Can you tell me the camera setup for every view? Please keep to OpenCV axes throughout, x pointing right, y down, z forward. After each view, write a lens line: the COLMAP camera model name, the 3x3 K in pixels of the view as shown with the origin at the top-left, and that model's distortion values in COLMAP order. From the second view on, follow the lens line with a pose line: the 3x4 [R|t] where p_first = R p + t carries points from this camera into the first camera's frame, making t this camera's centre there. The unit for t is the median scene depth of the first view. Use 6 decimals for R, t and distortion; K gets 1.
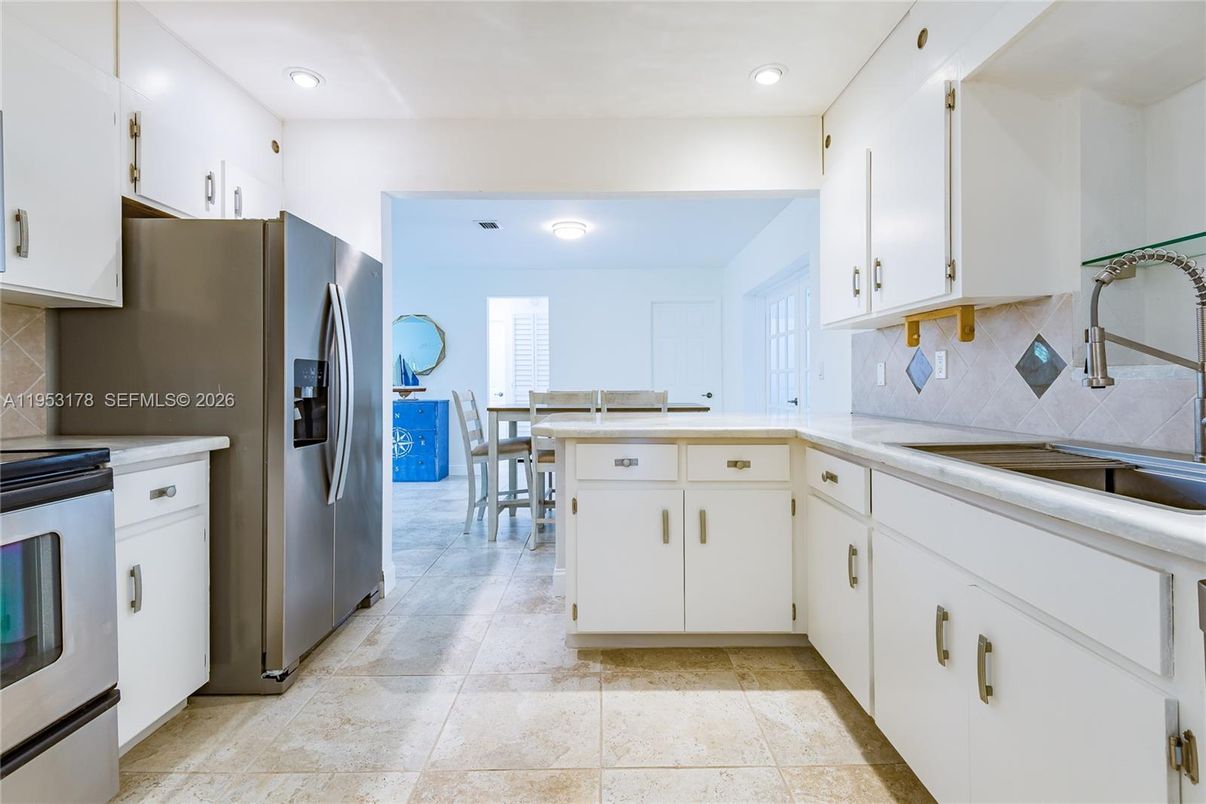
lens RADIAL K [[546.7, 0, 600.1], [0, 546.7, 383.2], [0, 0, 1]] dist [0.040310, -0.023961]
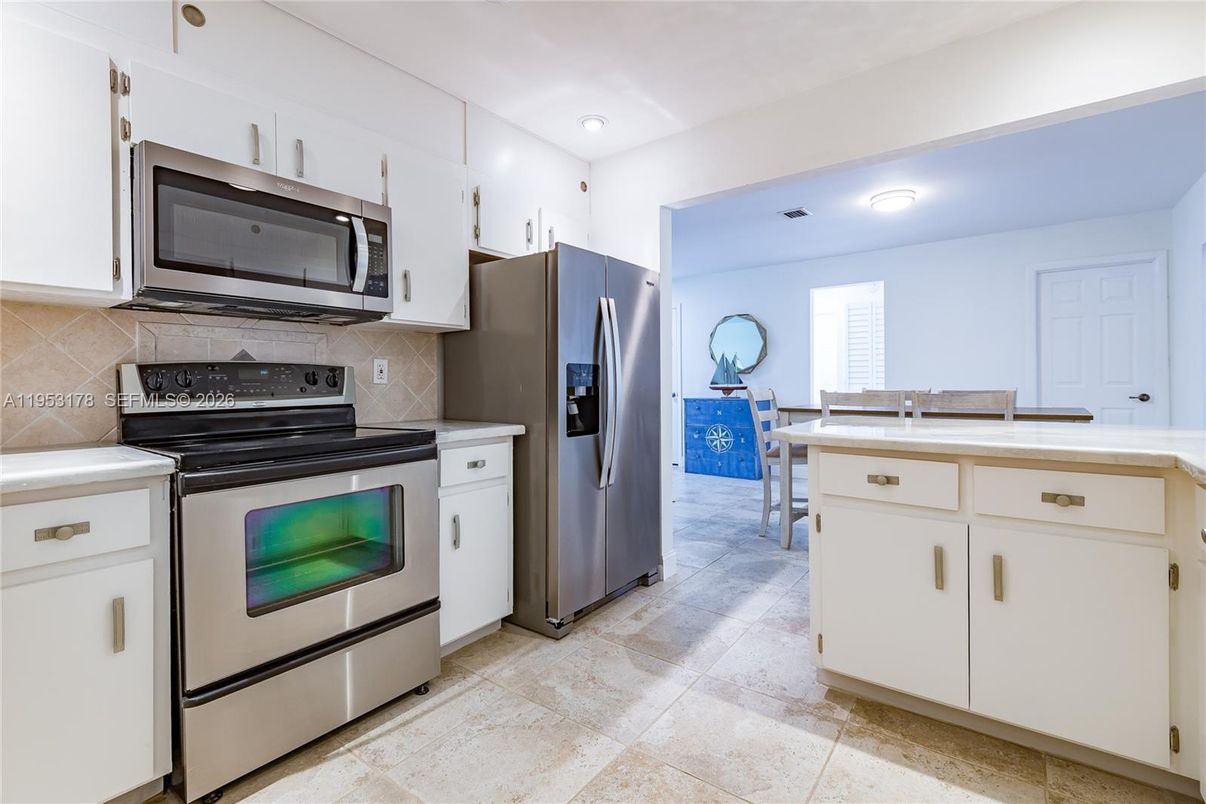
lens RADIAL K [[546.7, 0, 600.1], [0, 546.7, 383.2], [0, 0, 1]] dist [0.040310, -0.023961]
pose [[0.800765, -0.001765, -0.598976, 0.206295], [0.004666, 0.999984, 0.003291, -0.004428], [0.598960, -0.005430, 0.800760, 0.084836]]
